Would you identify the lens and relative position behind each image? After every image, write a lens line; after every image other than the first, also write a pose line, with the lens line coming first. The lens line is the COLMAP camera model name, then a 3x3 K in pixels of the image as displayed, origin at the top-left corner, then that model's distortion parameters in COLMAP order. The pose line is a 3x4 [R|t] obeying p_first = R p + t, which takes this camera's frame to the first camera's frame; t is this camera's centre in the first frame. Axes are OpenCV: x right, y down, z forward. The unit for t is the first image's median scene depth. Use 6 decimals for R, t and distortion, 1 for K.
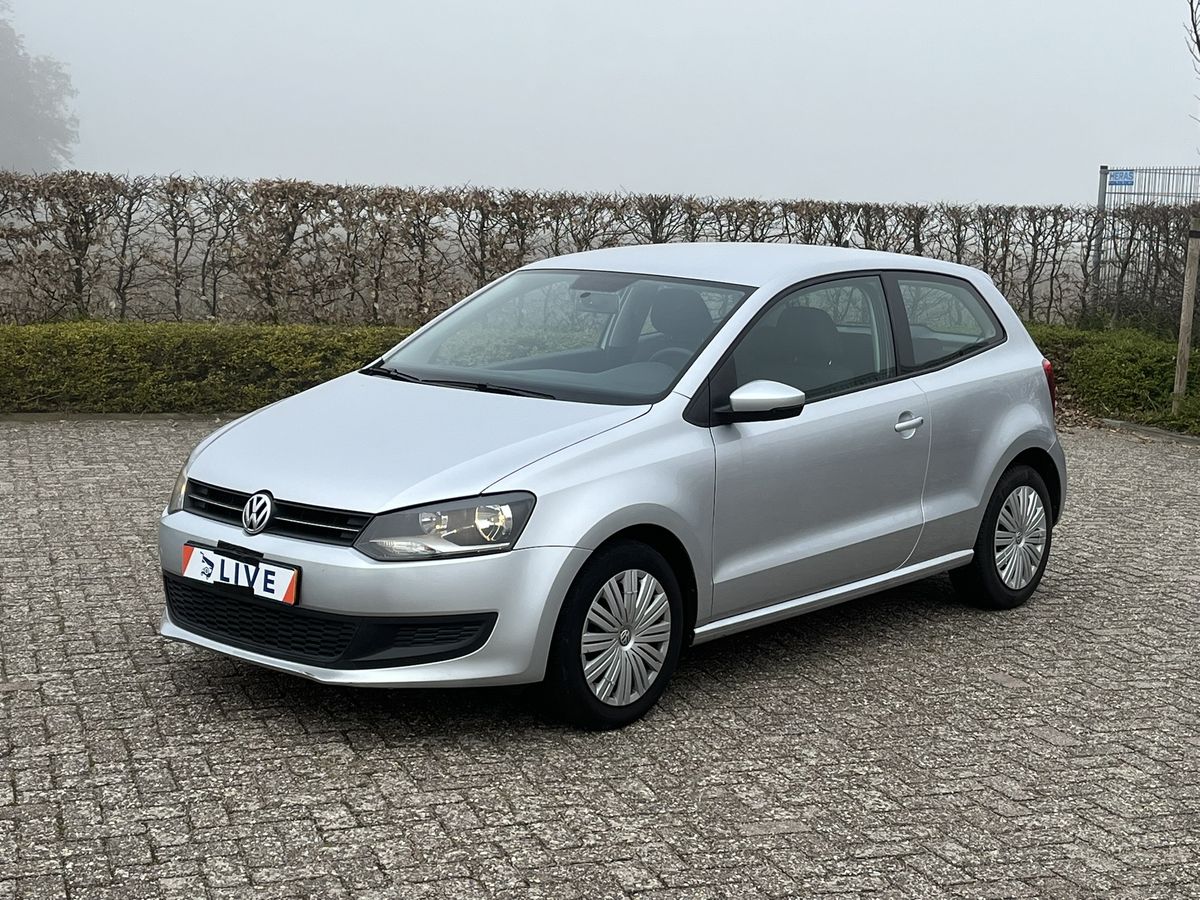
lens RADIAL K [[1835.7, 0, 600.0], [0, 1835.7, 450.0], [0, 0, 1]] dist [0.167693, -0.701177]
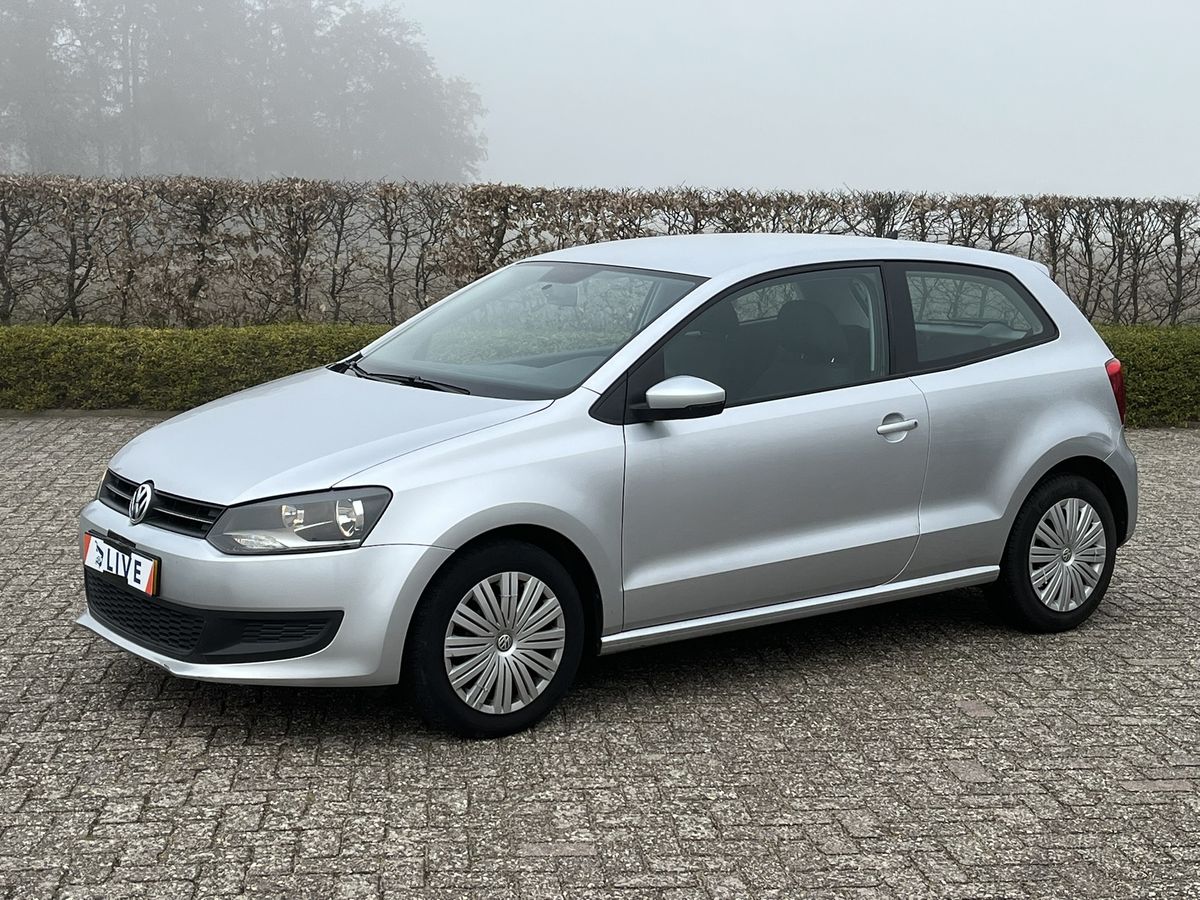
lens RADIAL K [[1835.7, 0, 600.0], [0, 1835.7, 450.0], [0, 0, 1]] dist [0.167693, -0.701177]
pose [[0.973301, 0.016761, -0.228920, 0.259186], [-0.018141, 0.999828, -0.003927, 0.004438], [0.228815, 0.007975, 0.973437, 0.075842]]
